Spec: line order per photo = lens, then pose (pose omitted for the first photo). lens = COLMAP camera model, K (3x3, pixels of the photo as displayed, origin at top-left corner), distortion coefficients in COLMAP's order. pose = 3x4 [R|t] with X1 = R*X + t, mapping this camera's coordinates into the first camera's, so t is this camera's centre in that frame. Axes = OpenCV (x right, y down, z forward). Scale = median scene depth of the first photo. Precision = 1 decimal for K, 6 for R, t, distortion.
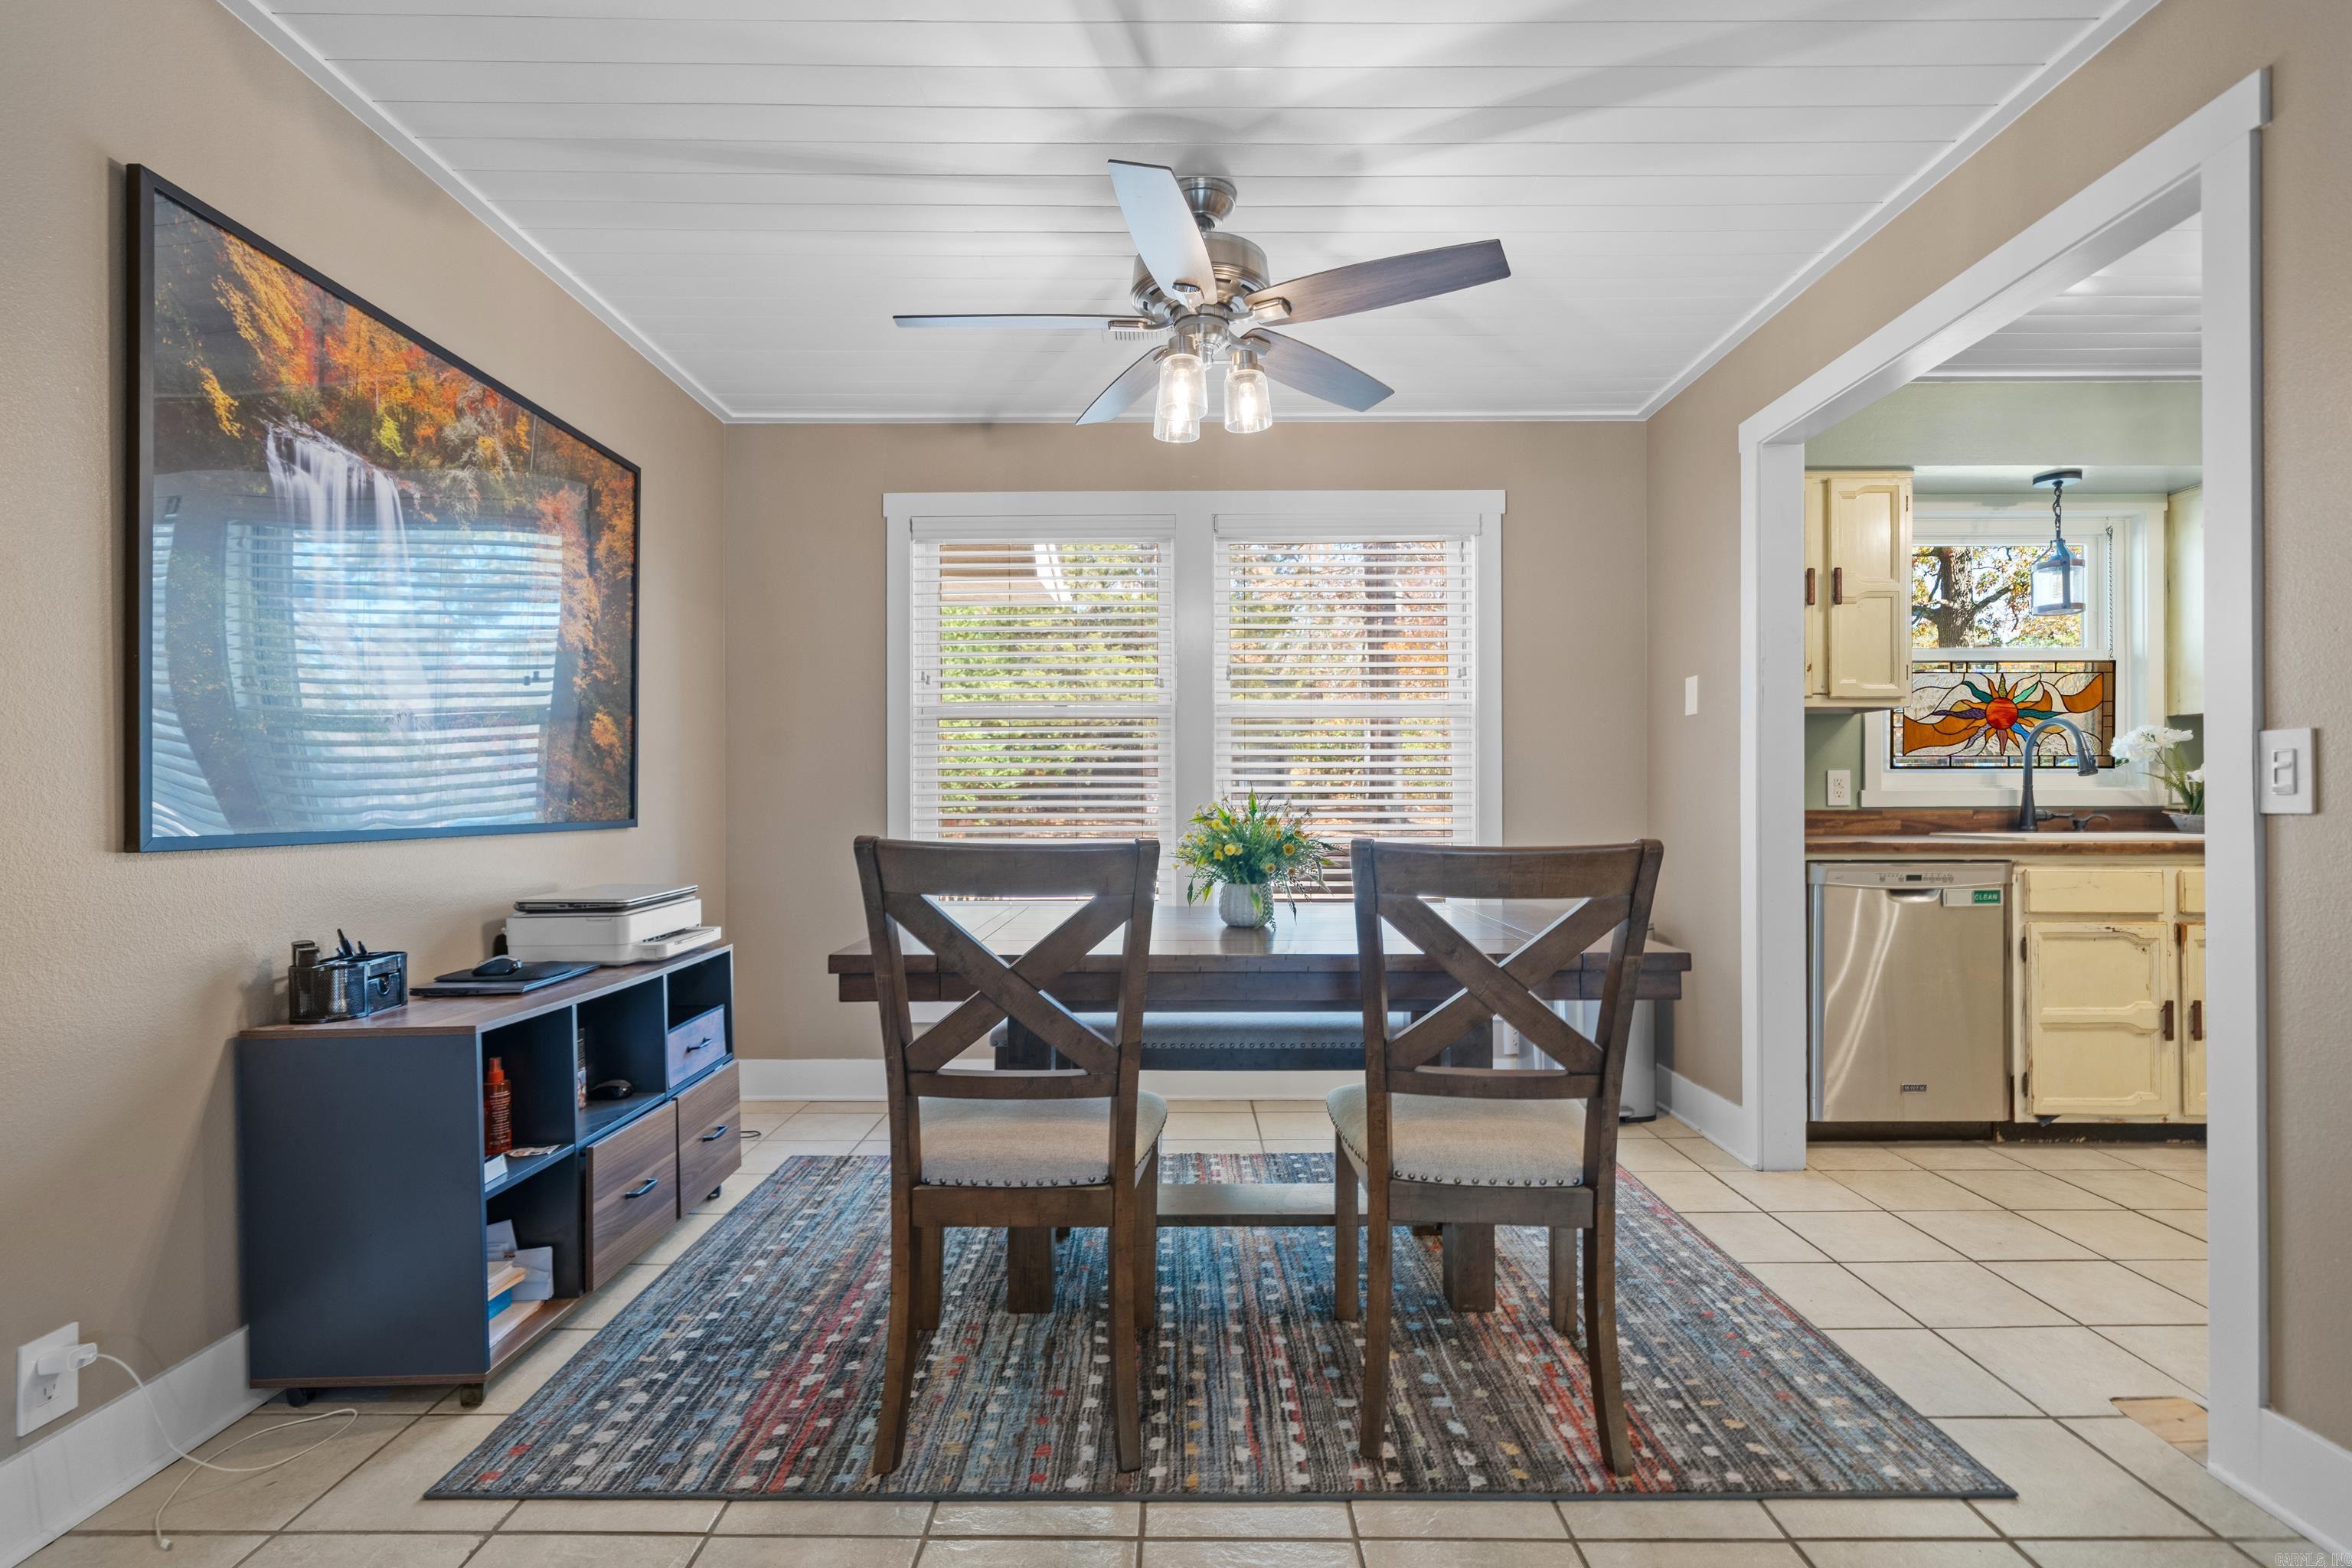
lens RADIAL K [[1122.6, 0, 1194.0], [0, 1122.6, 795.9], [0, 0, 1]] dist [-0.000449, 0.000134]
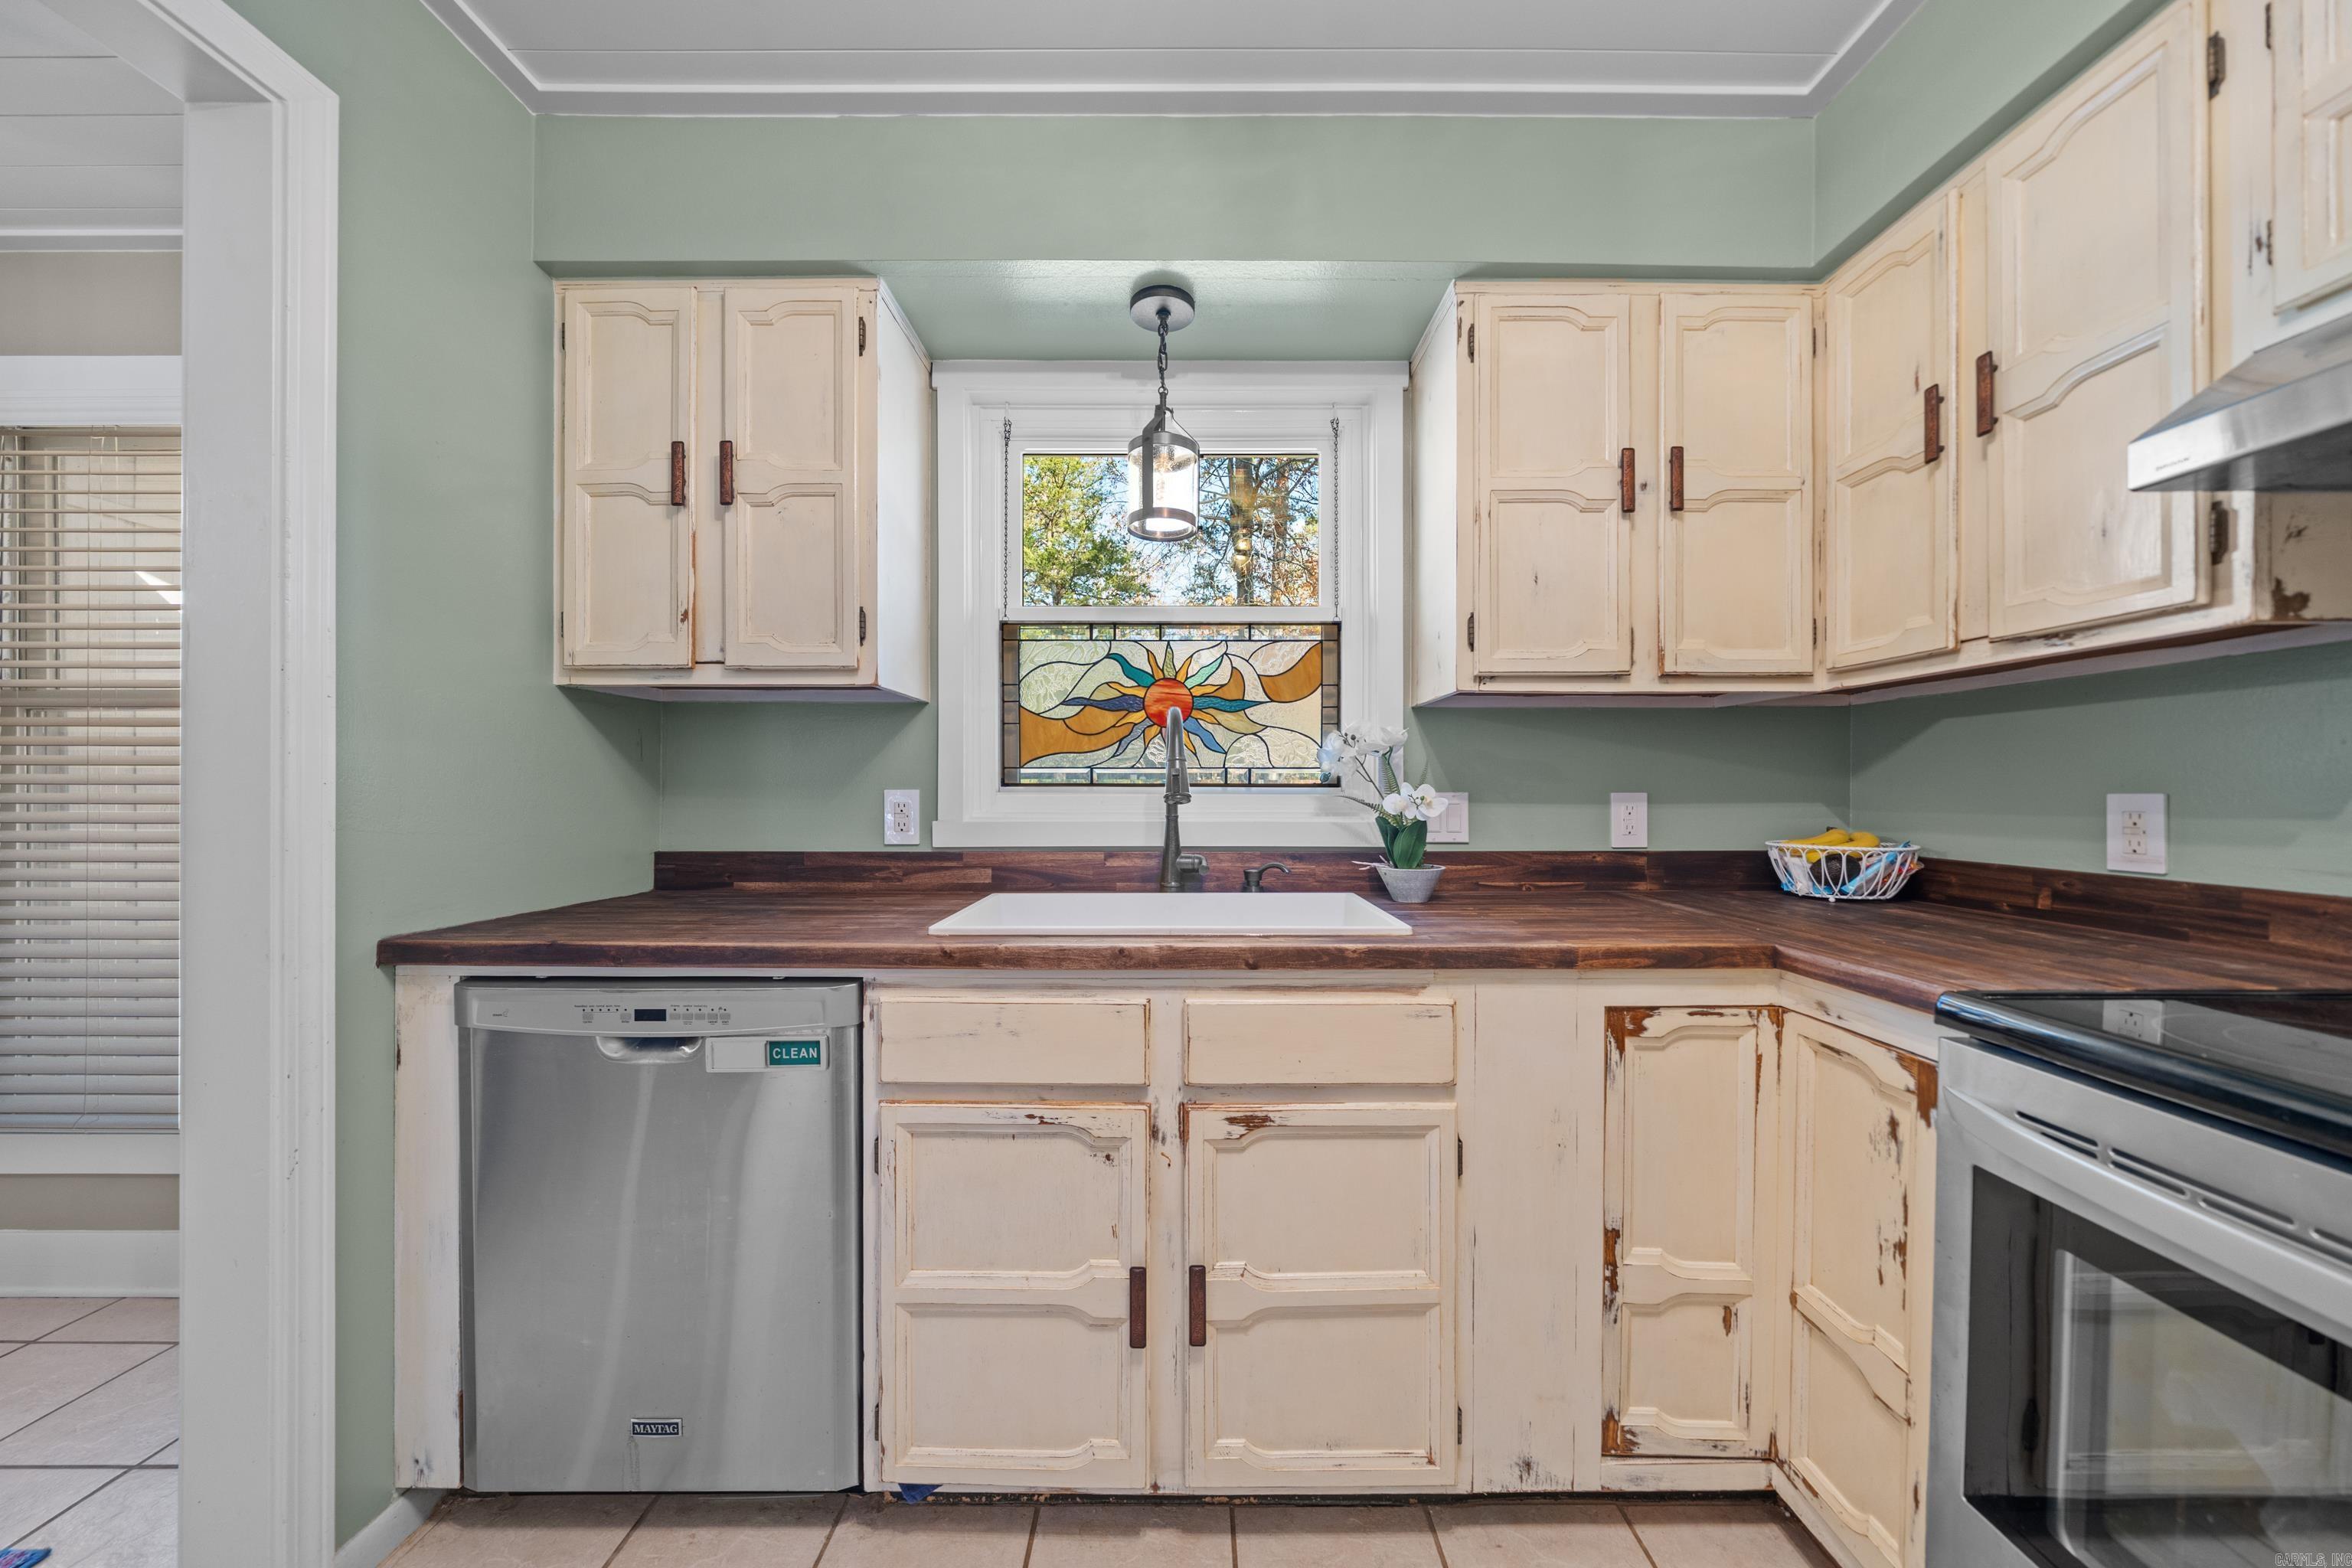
lens RADIAL K [[805.8, 0, 1187.4], [0, 805.8, 797.8], [0, 0, 1]] dist [-0.006542, -0.000292]
pose [[0.999756, 0.003470, -0.021799, 0.889778], [-0.003194, 0.999915, 0.012666, -0.029508], [0.021841, -0.012593, 0.999682, 0.642839]]
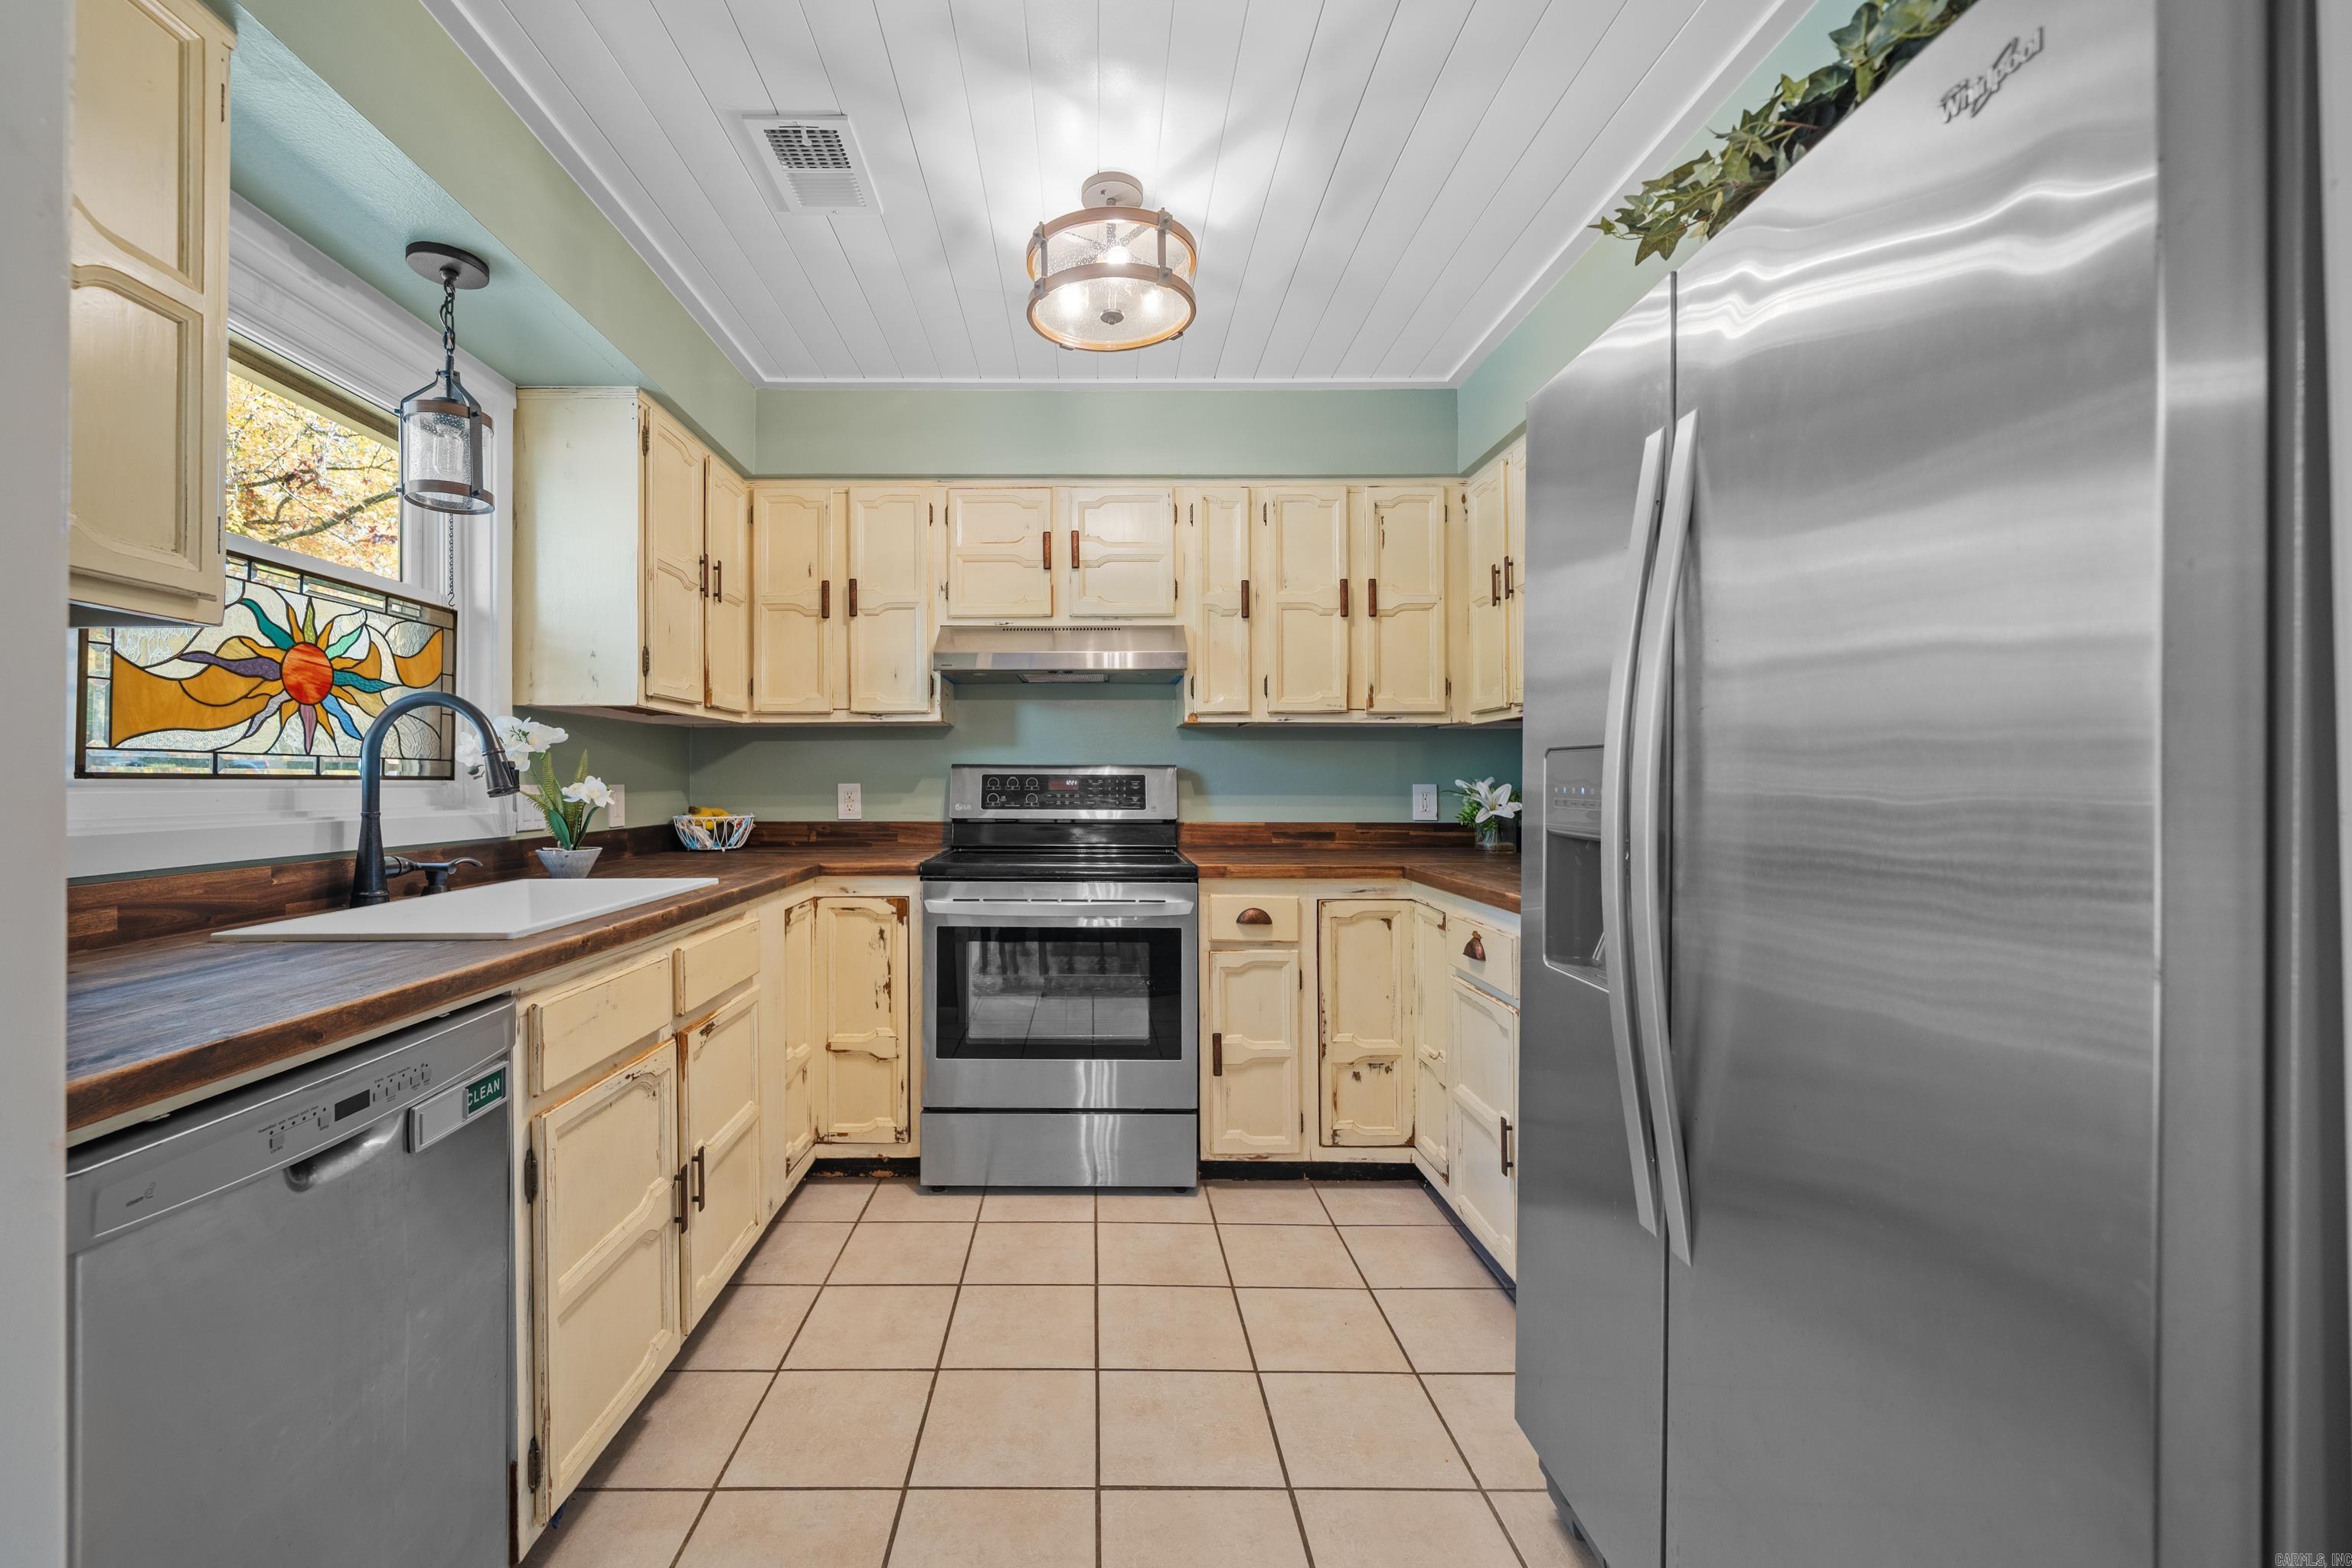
lens RADIAL K [[963.8, 0, 1108.4], [0, 963.8, 777.9], [0, 0, 1]] dist [-0.009245, 0.000273]
pose [[-0.001231, 0.007466, 0.999971, 0.336860], [0.000340, 0.999972, -0.007466, -0.026694], [-0.999999, 0.000330, -0.001233, 0.761008]]
